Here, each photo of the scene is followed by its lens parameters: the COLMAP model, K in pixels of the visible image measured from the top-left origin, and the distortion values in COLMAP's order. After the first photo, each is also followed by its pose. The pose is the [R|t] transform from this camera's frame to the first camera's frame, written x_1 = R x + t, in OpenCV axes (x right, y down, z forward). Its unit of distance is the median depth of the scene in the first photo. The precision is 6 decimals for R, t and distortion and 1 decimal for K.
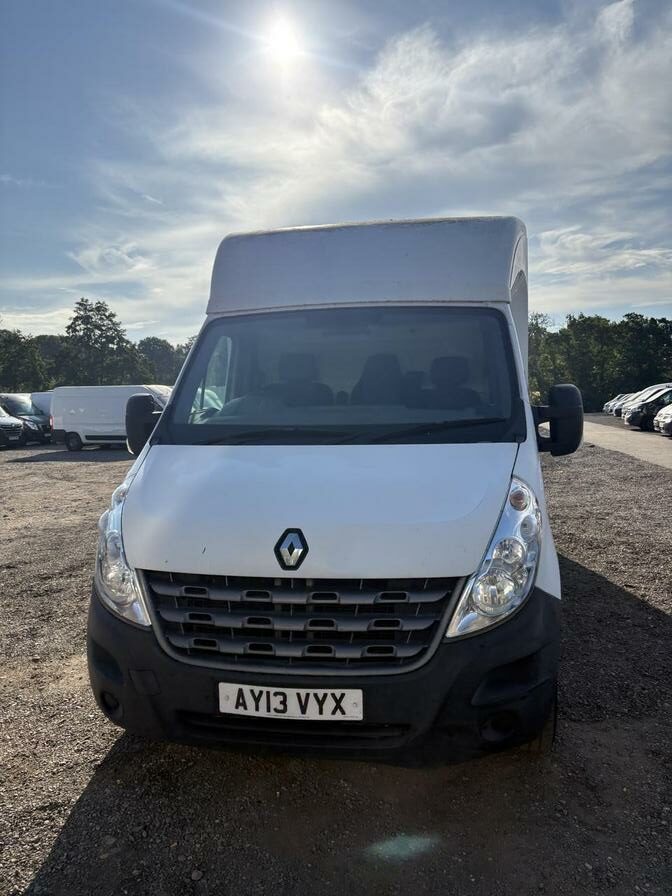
lens RADIAL K [[679.0, 0, 334.6], [0, 679.0, 448.4], [0, 0, 1]] dist [0.040993, -0.046799]
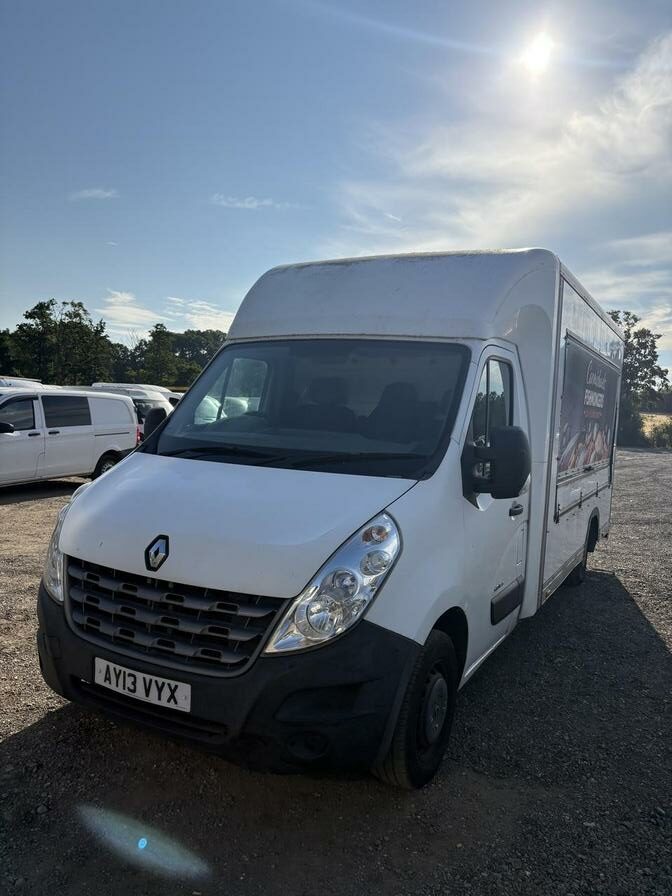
lens RADIAL K [[679.0, 0, 333.6], [0, 679.0, 448.1], [0, 0, 1]] dist [0.040993, -0.046799]
pose [[0.942594, 0.082701, -0.323538, 0.443329], [-0.088934, 0.996027, -0.004502, -0.037703], [0.321880, 0.033017, 0.946205, 0.000726]]
